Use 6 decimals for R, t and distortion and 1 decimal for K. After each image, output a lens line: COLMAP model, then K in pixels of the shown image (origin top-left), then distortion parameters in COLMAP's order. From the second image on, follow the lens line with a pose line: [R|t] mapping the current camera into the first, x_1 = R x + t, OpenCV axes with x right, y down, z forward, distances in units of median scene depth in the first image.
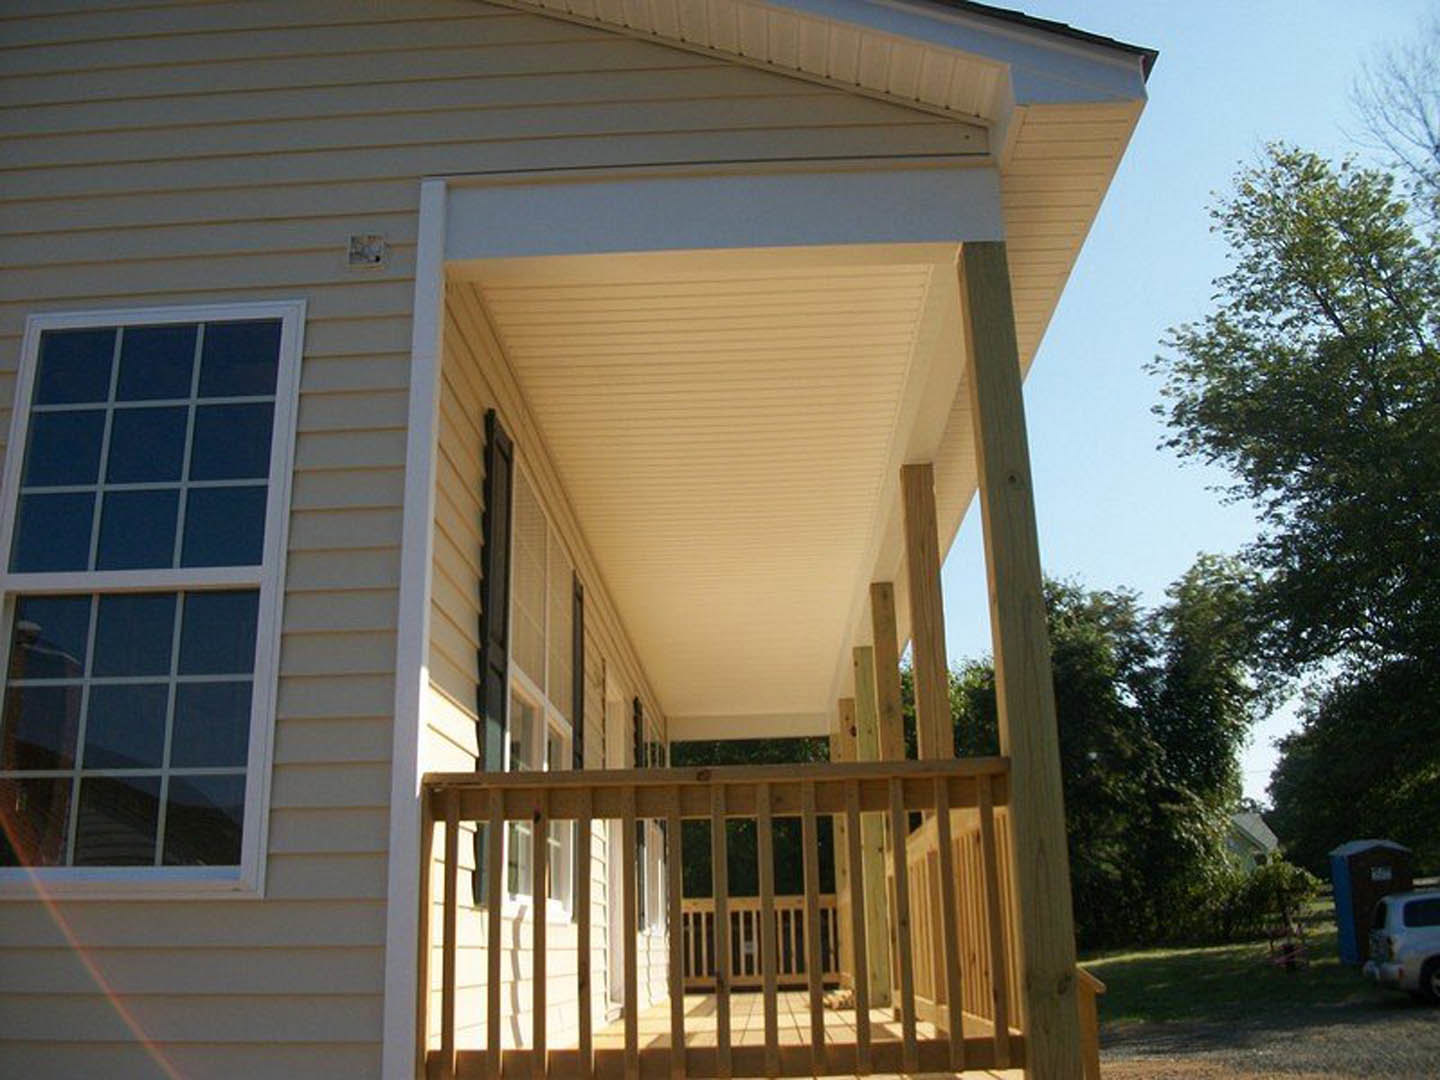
lens RADIAL K [[1383.1, 0, 720.0], [0, 1383.1, 540.0], [0, 0, 1]] dist [-0.118609, 0.003417]
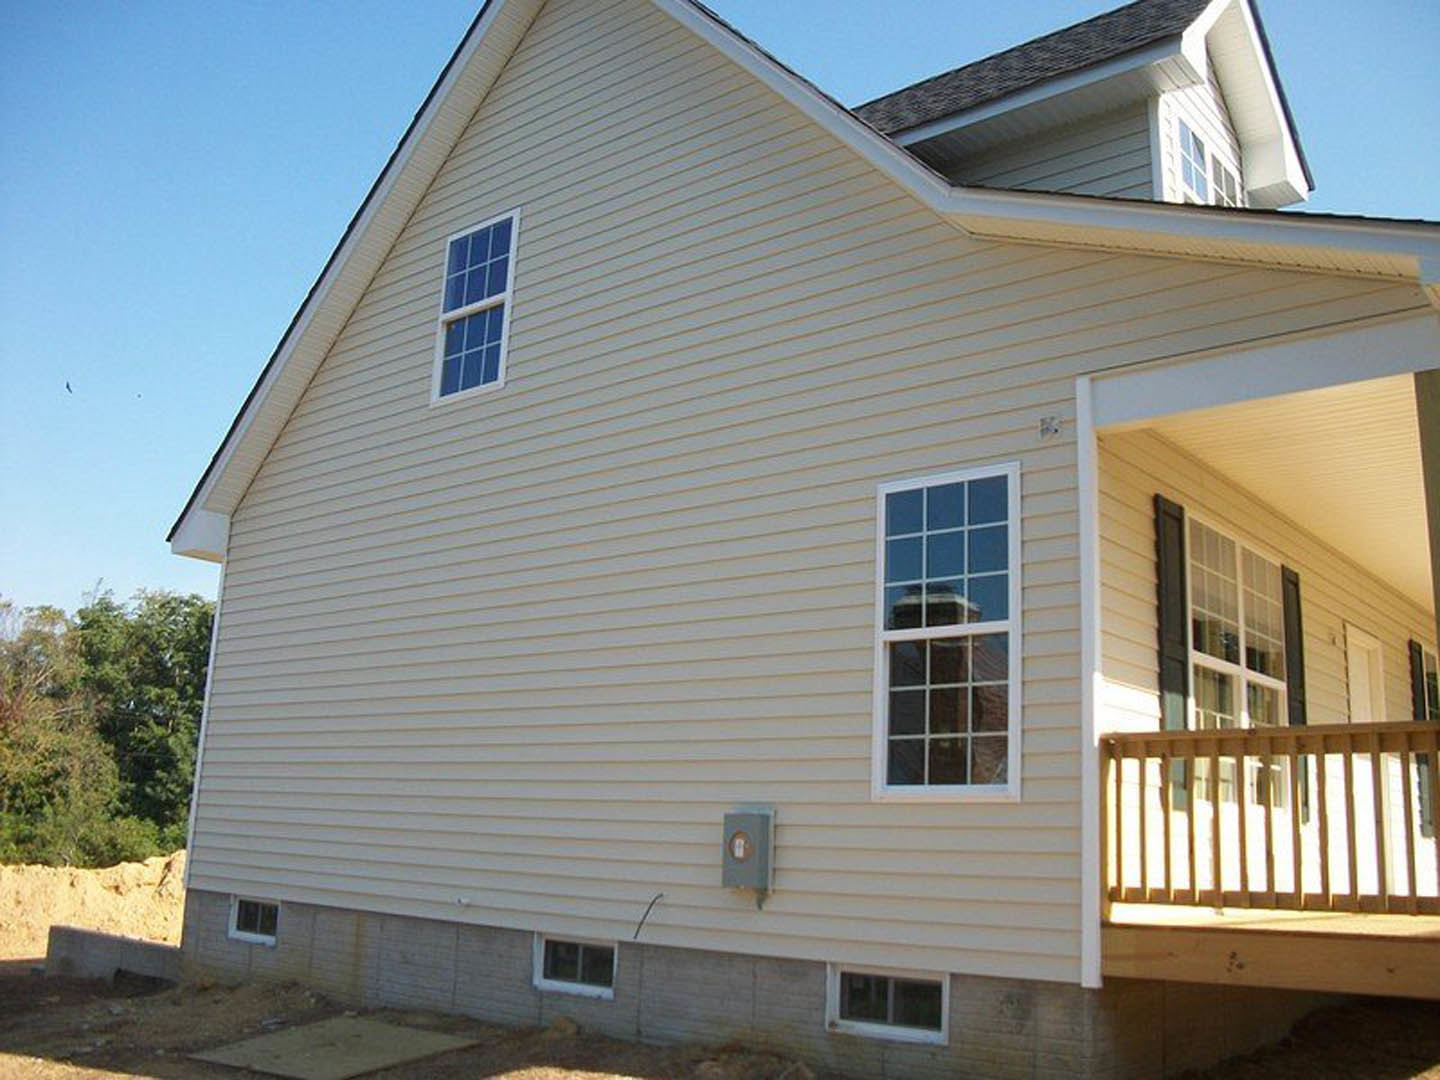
lens RADIAL K [[1363.8, 0, 720.0], [0, 1363.8, 540.0], [0, 0, 1]] dist [-0.045912, 0.001924]
pose [[0.777624, -0.093337, -0.621763, 0.469496], [0.129362, 0.991513, 0.012947, -0.149364], [0.615278, -0.090501, 0.783098, -0.602007]]
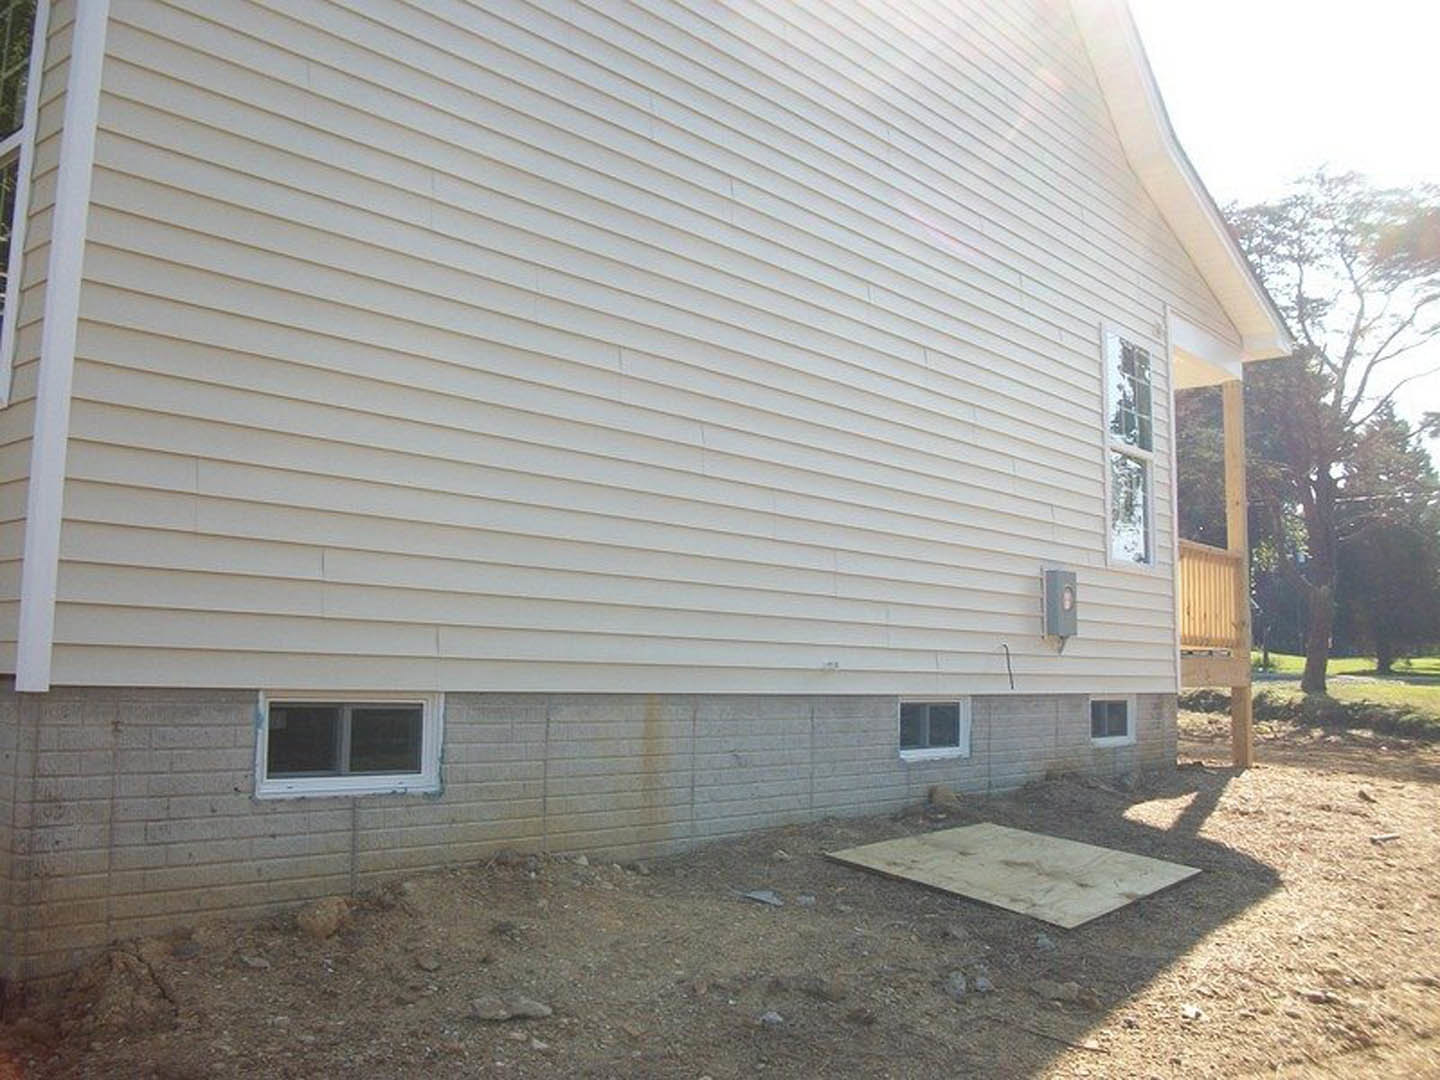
lens RADIAL K [[1363.8, 0, 720.0], [0, 1363.8, 540.0], [0, 0, 1]] dist [-0.045912, 0.001924]
pose [[0.630331, 0.096984, 0.770245, -2.551084], [-0.281625, 0.953146, 0.110454, 0.120268], [-0.723443, -0.286543, 0.628111, -0.064555]]
